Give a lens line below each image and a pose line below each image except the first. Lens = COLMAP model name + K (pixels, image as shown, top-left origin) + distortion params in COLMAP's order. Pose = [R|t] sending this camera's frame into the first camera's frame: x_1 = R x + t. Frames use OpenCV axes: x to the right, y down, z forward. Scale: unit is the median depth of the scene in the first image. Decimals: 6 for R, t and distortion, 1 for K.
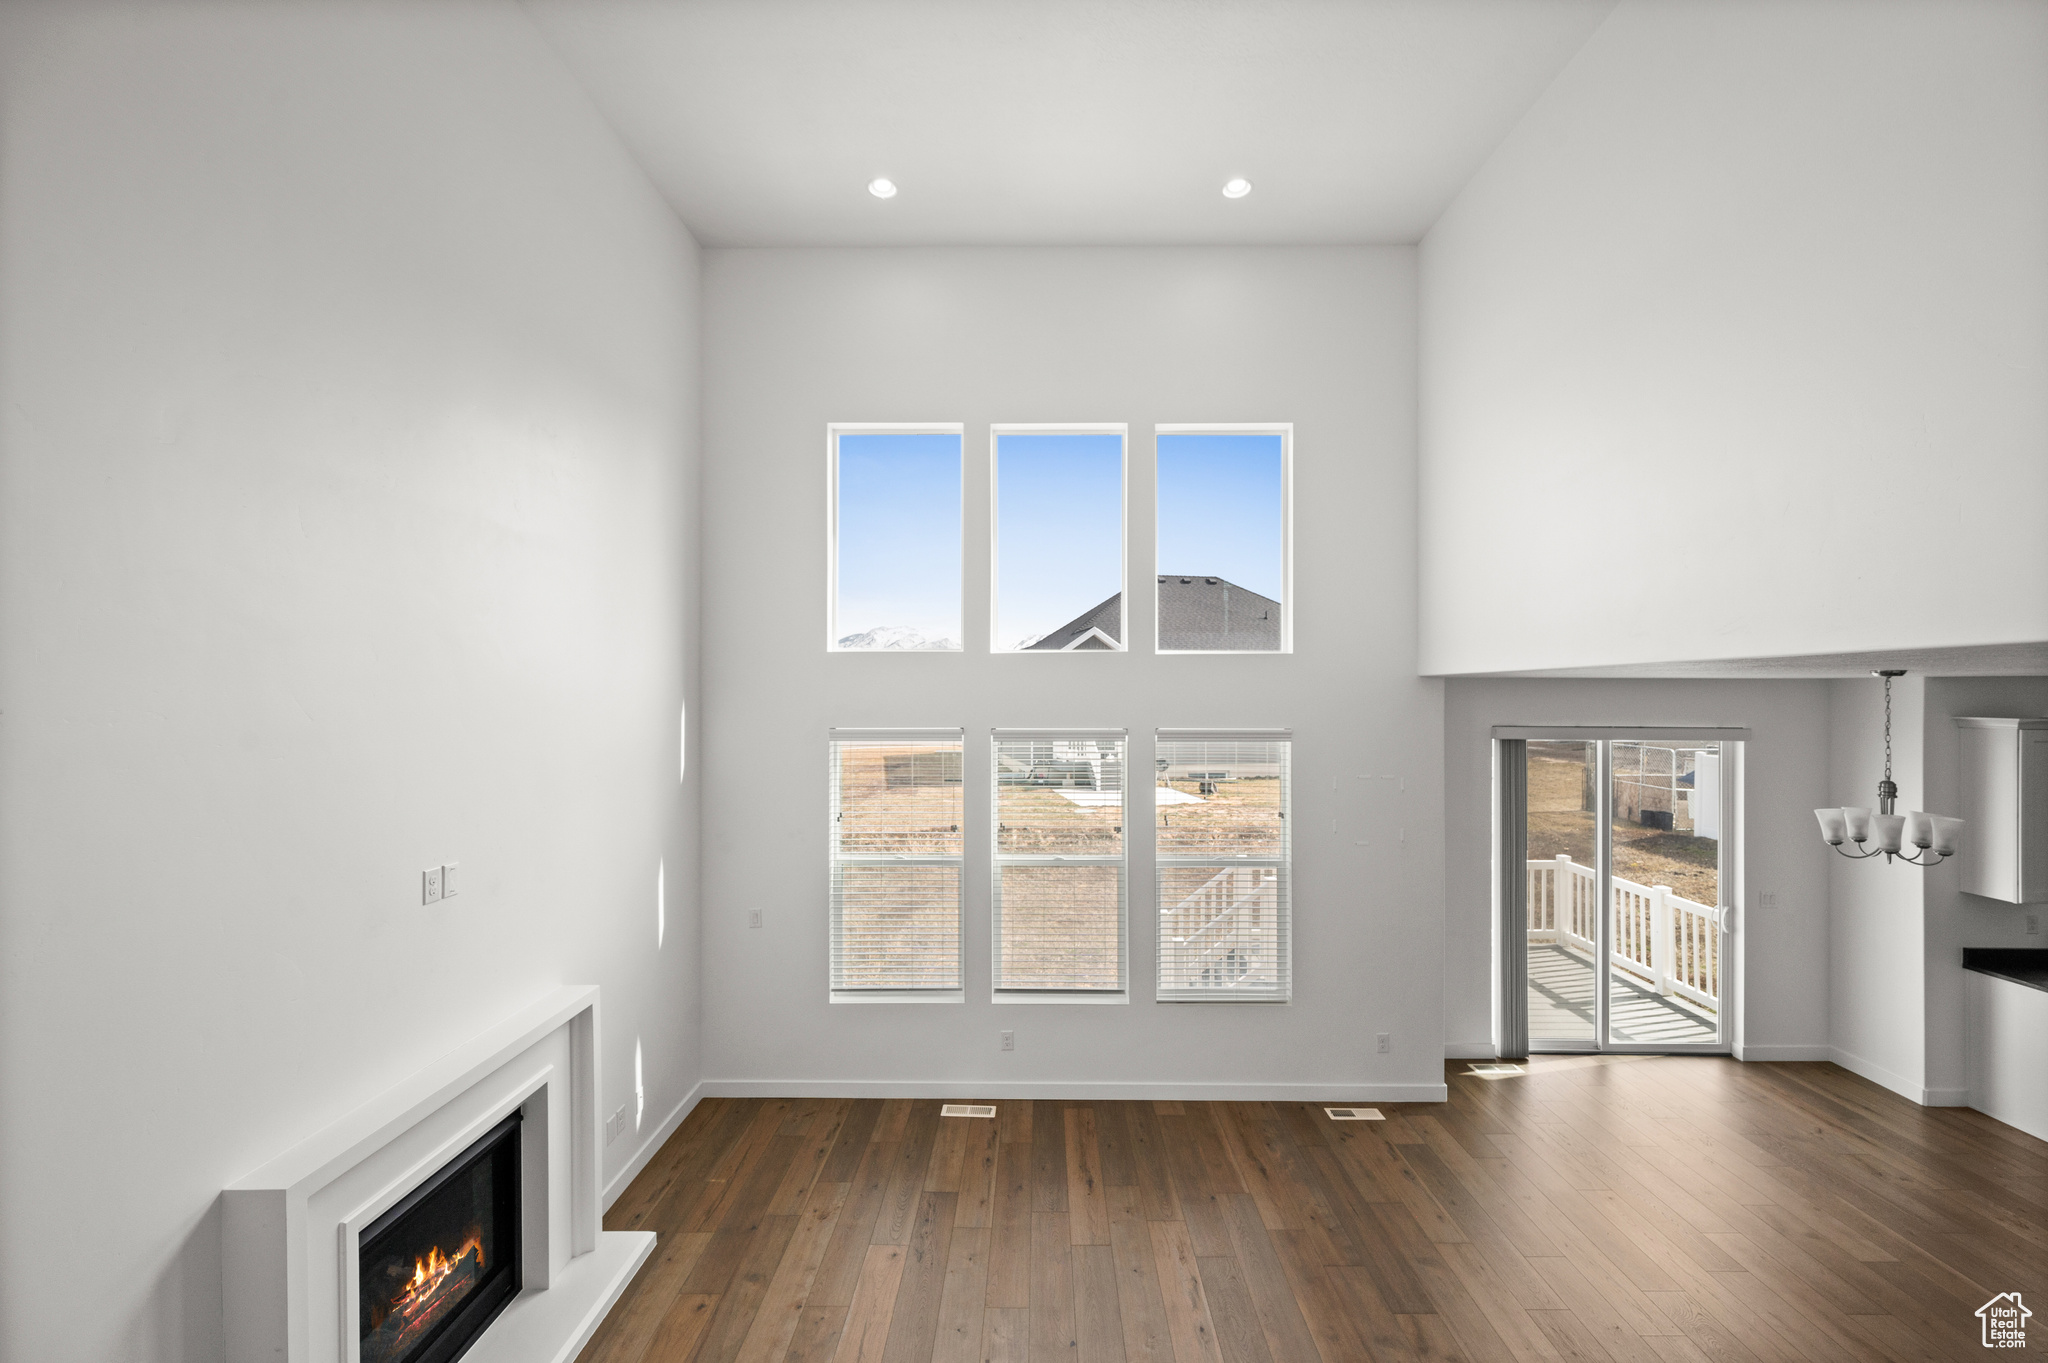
lens RADIAL K [[810.6, 0, 1032.5], [0, 810.6, 696.5], [0, 0, 1]] dist [-0.000101, -0.000074]
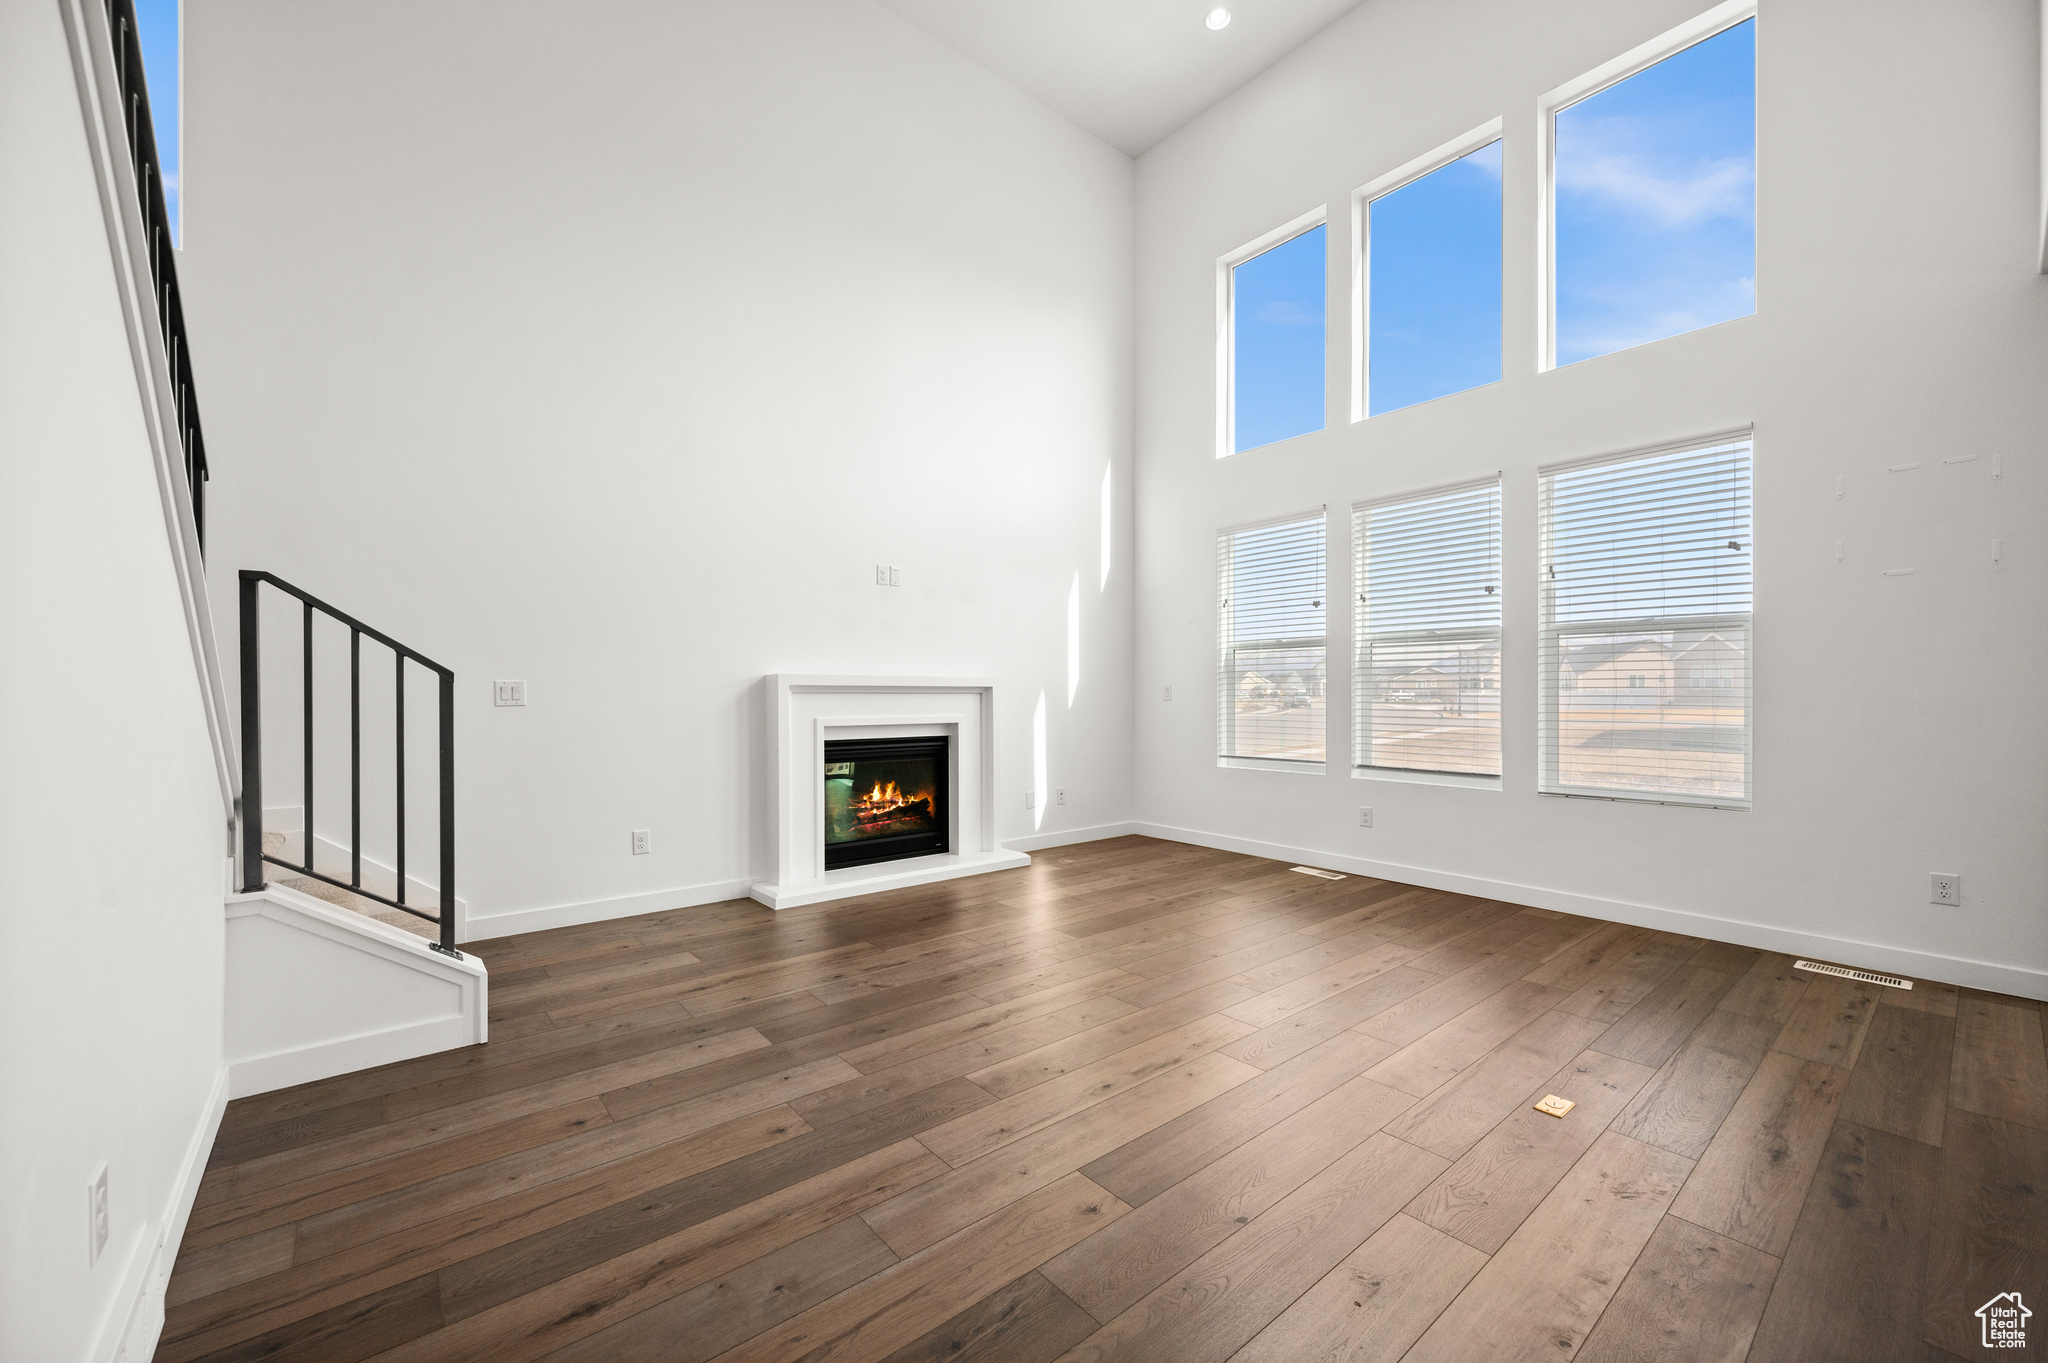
lens RADIAL K [[805.7, 0, 1033.0], [0, 805.7, 697.5], [0, 0, 1]] dist [-0.000480, -0.000014]
pose [[0.648402, 0.003763, -0.761289, 0.456675], [0.000471, 0.999986, 0.005344, 0.281753], [0.761298, -0.003824, 0.648390, 0.068684]]
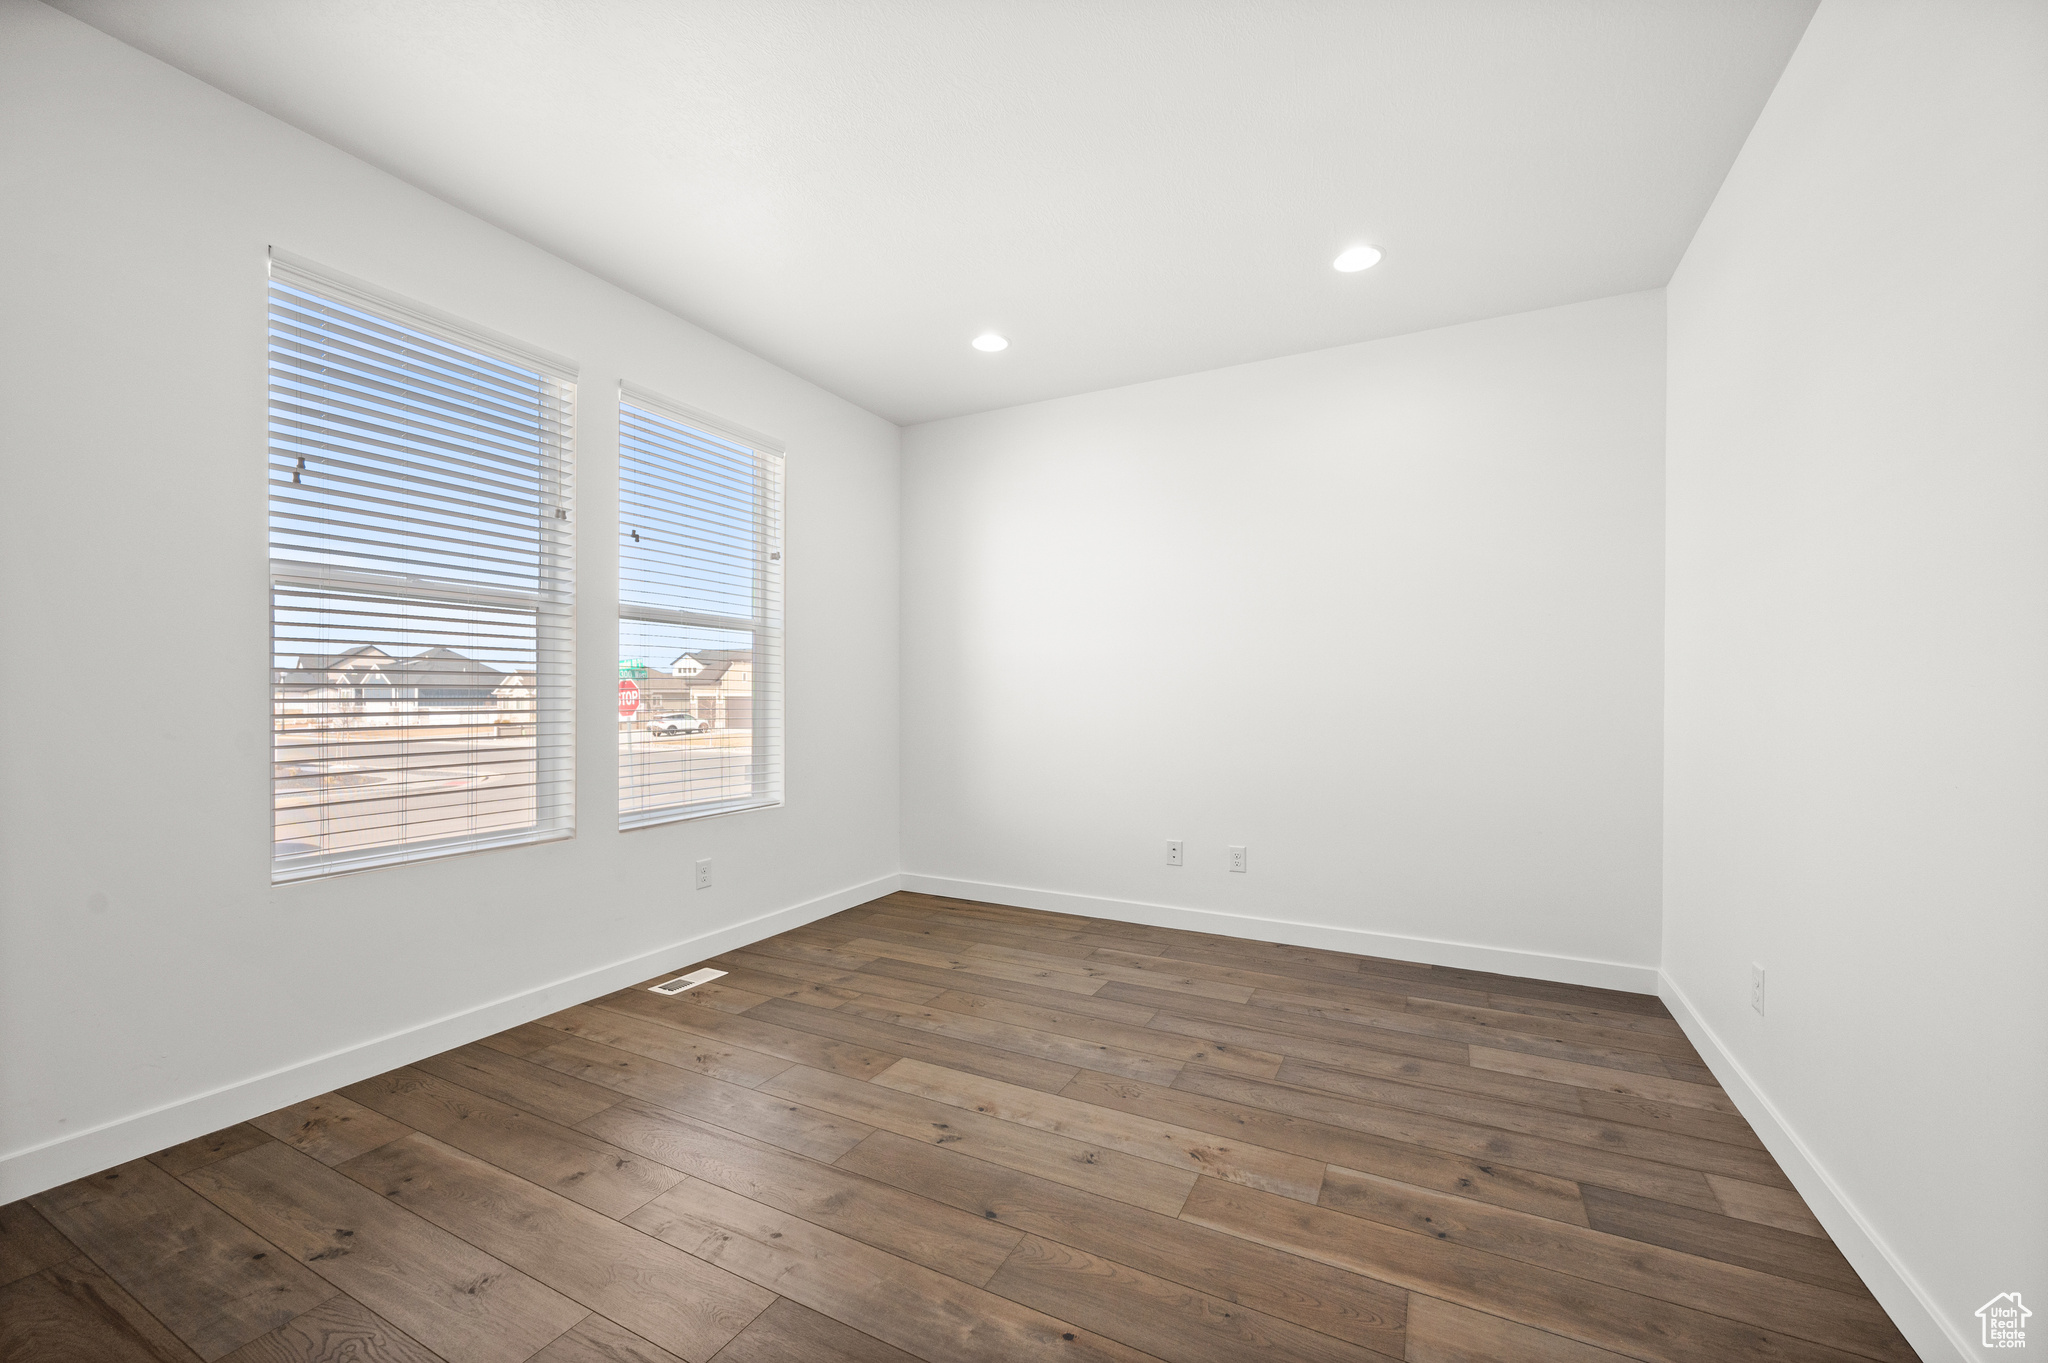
lens RADIAL K [[810.6, 0, 1032.5], [0, 810.6, 696.5], [0, 0, 1]] dist [-0.000101, -0.000074]
pose [[-0.447800, -0.000454, -0.894134, 0.745169], [-0.004732, 0.999987, 0.001862, 0.282454], [0.894121, 0.005065, -0.447797, 0.606336]]
